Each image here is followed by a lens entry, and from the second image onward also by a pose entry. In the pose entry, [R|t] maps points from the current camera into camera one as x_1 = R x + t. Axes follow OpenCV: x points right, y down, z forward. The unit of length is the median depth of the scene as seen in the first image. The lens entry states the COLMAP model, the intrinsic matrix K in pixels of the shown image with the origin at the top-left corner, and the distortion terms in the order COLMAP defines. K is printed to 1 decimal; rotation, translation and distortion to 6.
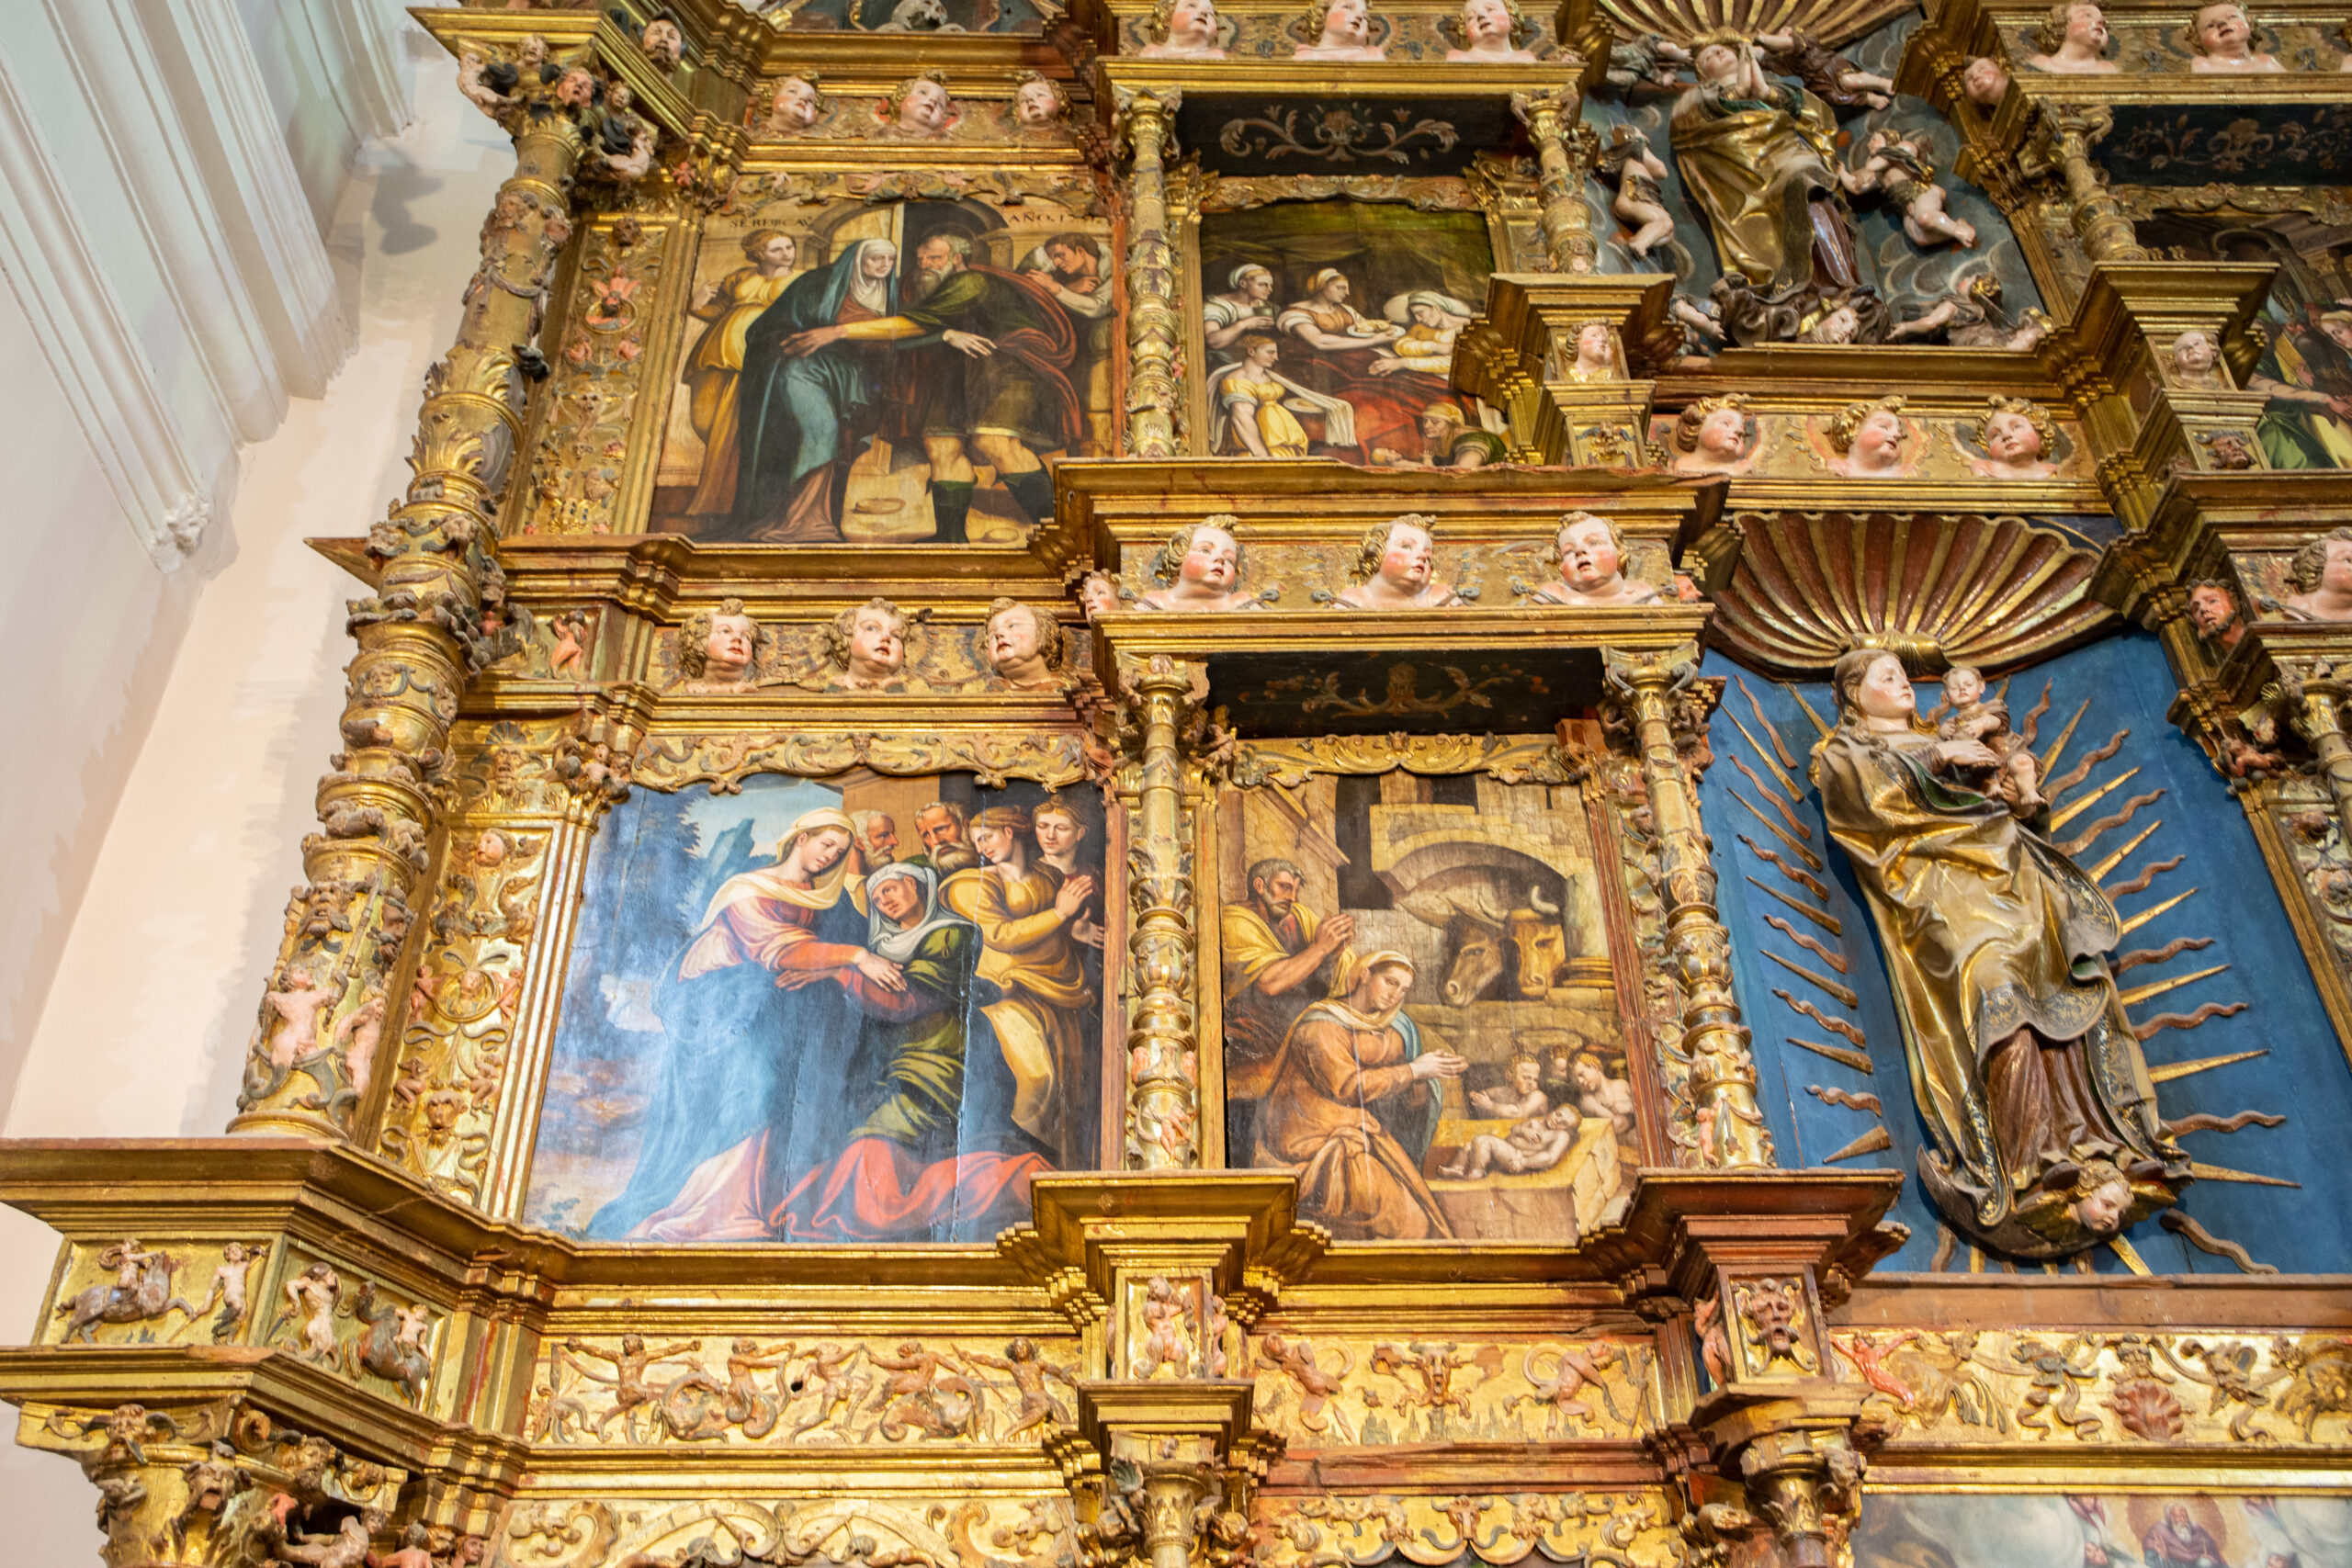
lens RADIAL K [[2291.6, 0, 1146.5], [0, 2291.6, 767.5], [0, 0, 1]] dist [-0.055989, 0.131452]
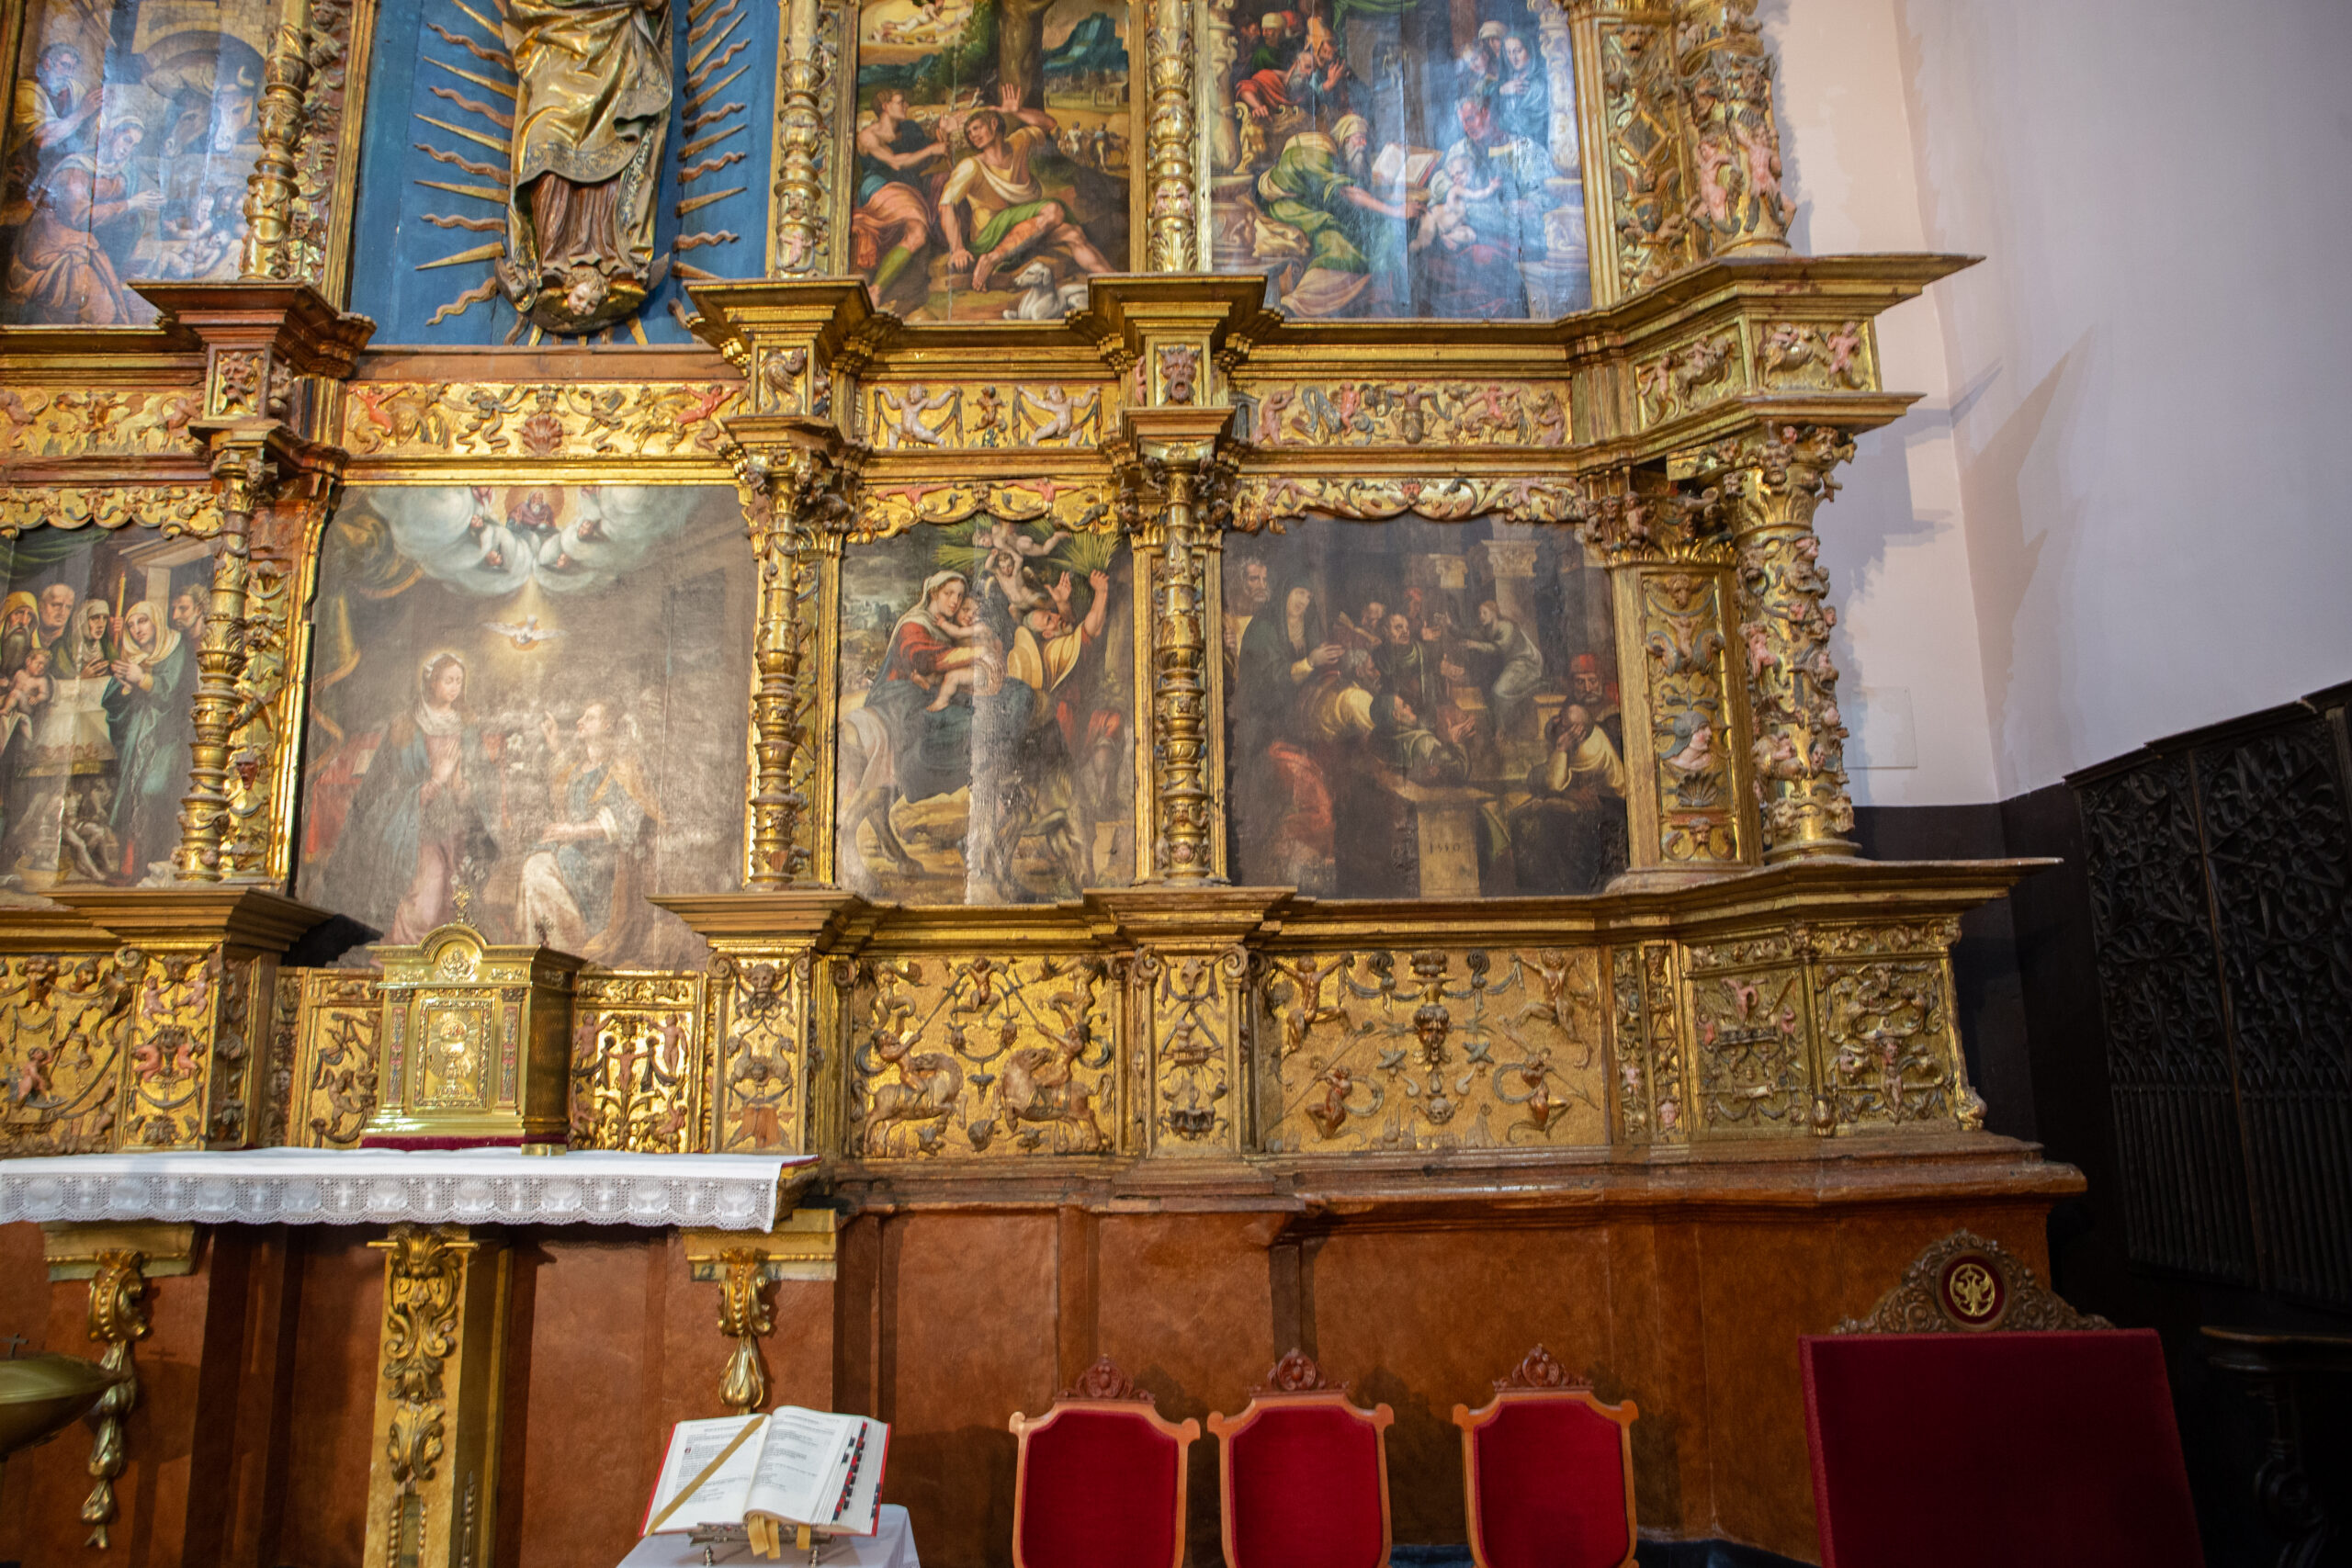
lens RADIAL K [[1621.2, 0, 1155.1], [0, 1621.2, 774.9], [0, 0, 1]] dist [-0.111429, 0.094002]
pose [[0.999863, 0.002572, 0.016331, 0.729222], [-0.010096, 0.877235, 0.479955, -0.035159], [-0.013092, -0.480054, 0.877141, -0.065919]]
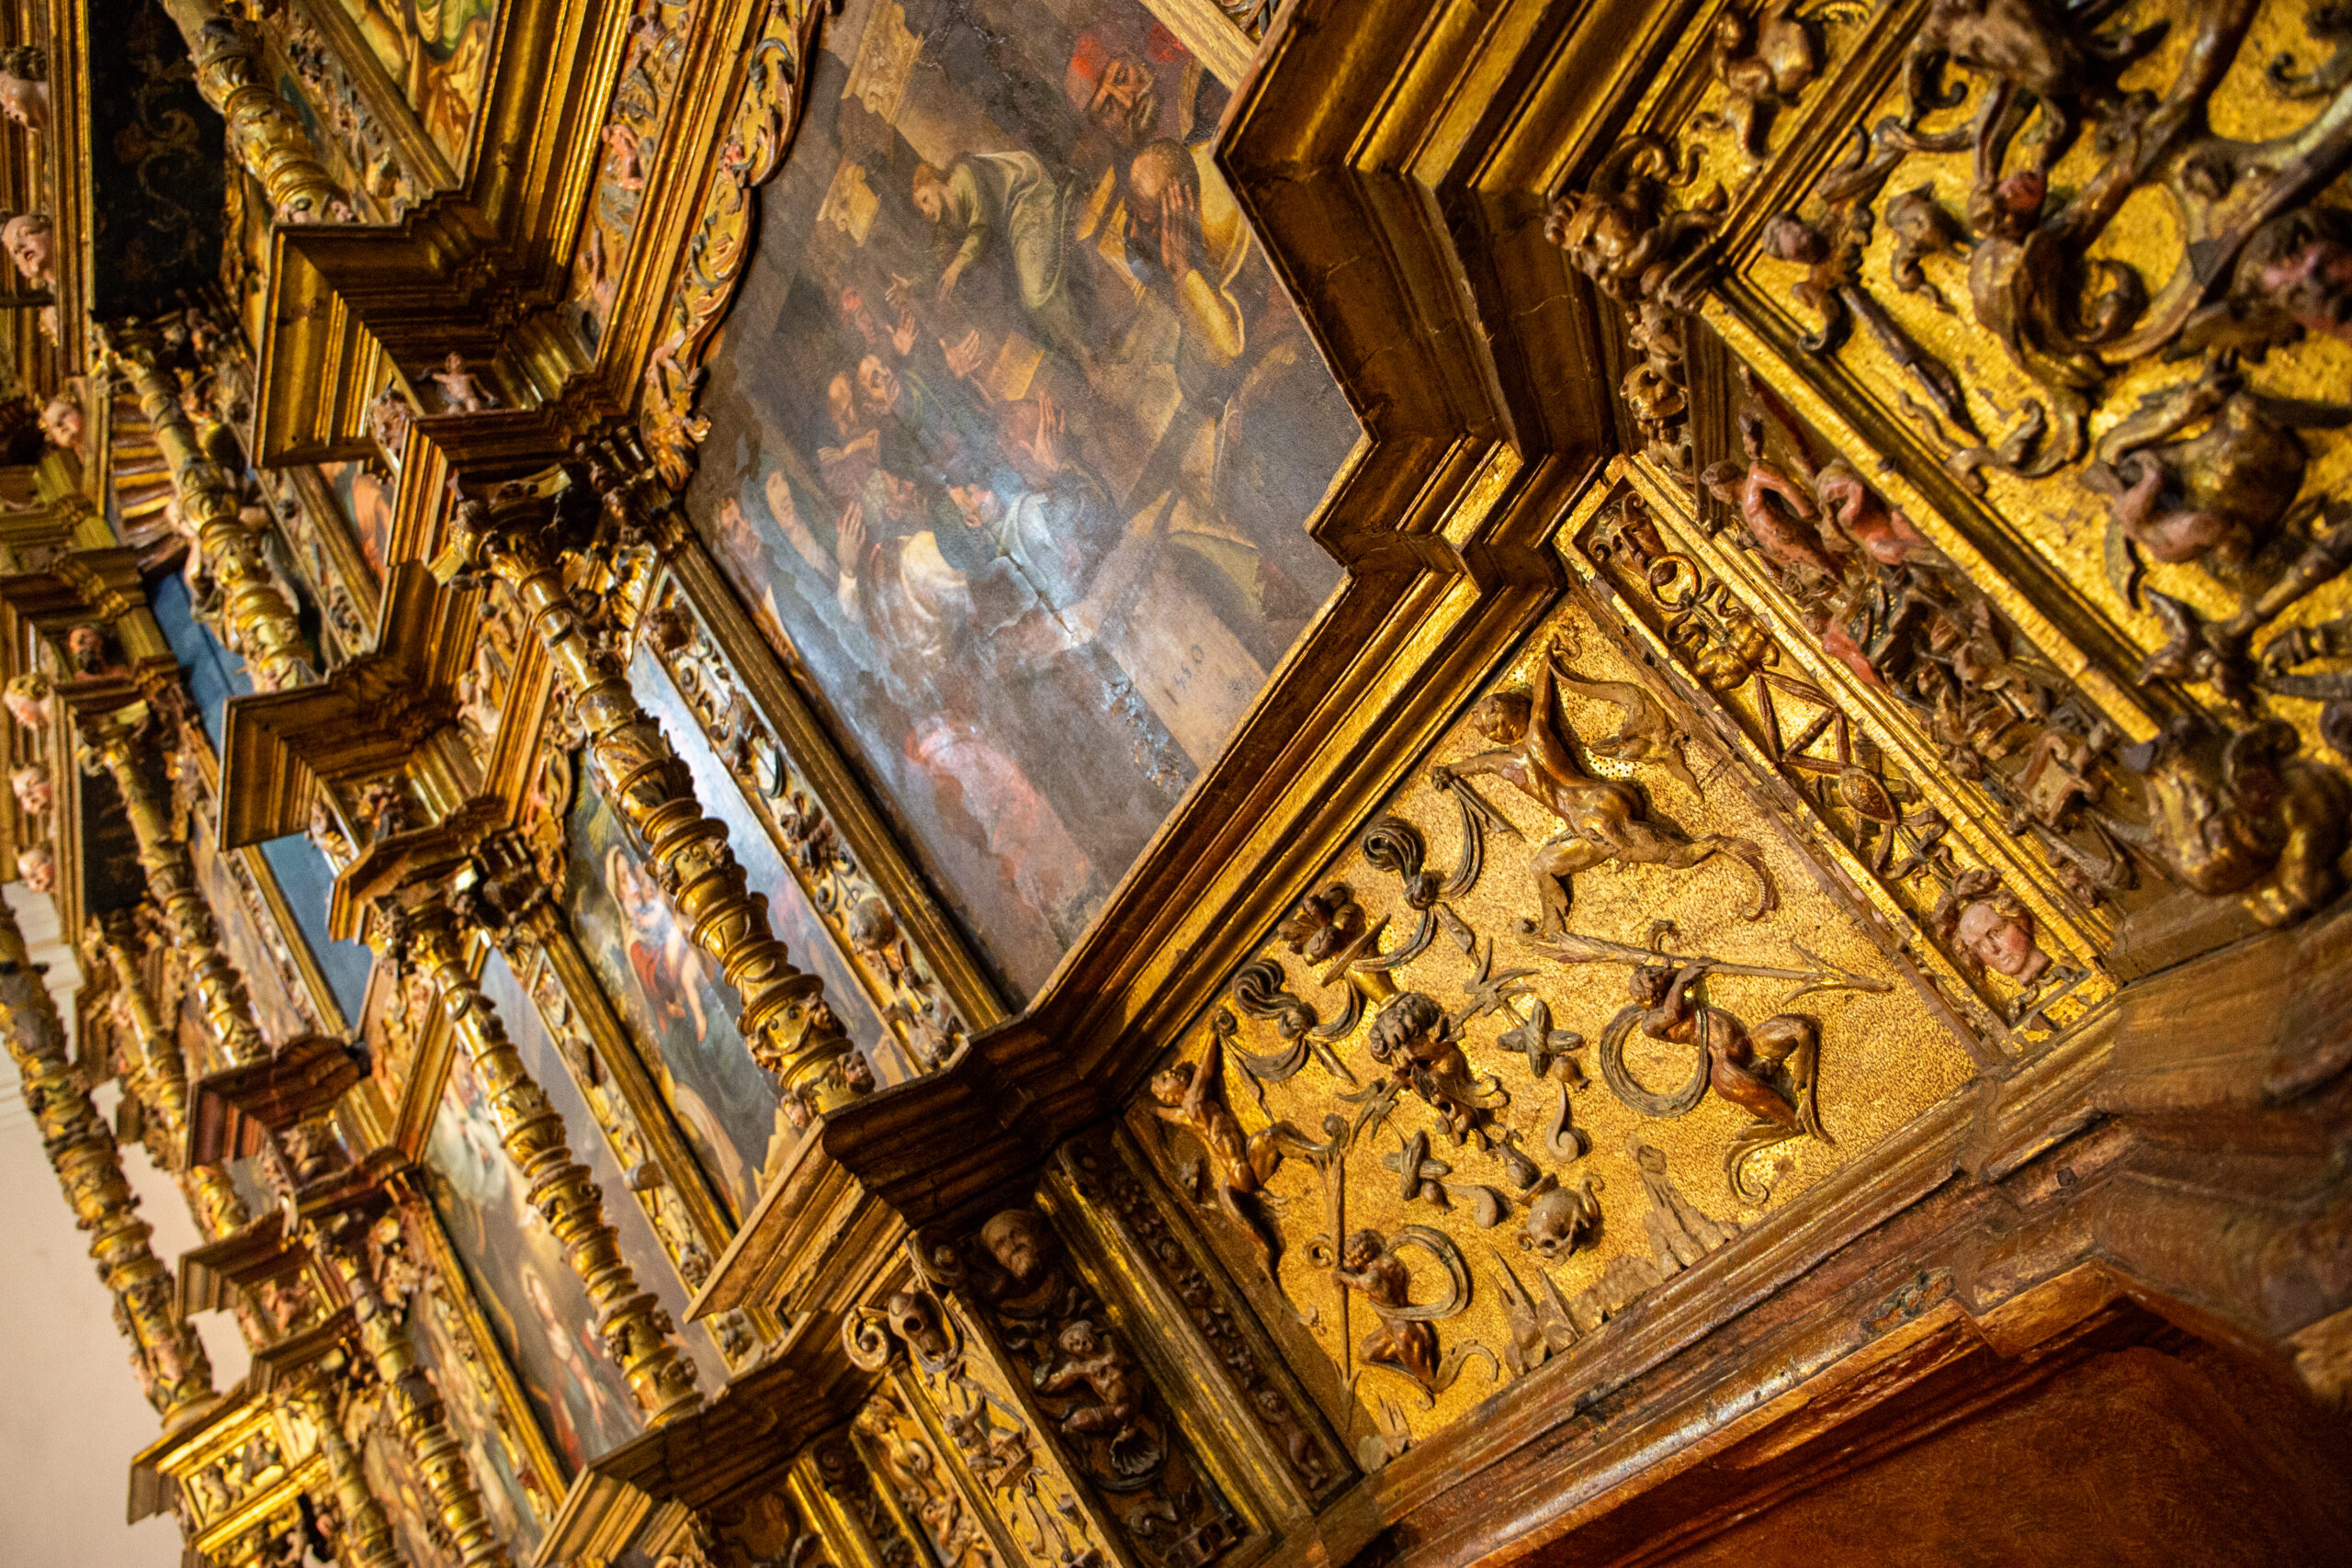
lens RADIAL K [[1607.5, 0, 1130.6], [0, 1607.5, 783.6], [0, 0, 1]] dist [0.001338, -0.084798]
pose [[0.429204, -0.610938, -0.665236, 1.138066], [0.881456, 0.443992, 0.160955, 0.377082], [0.197026, -0.655459, 0.729078, 0.419248]]
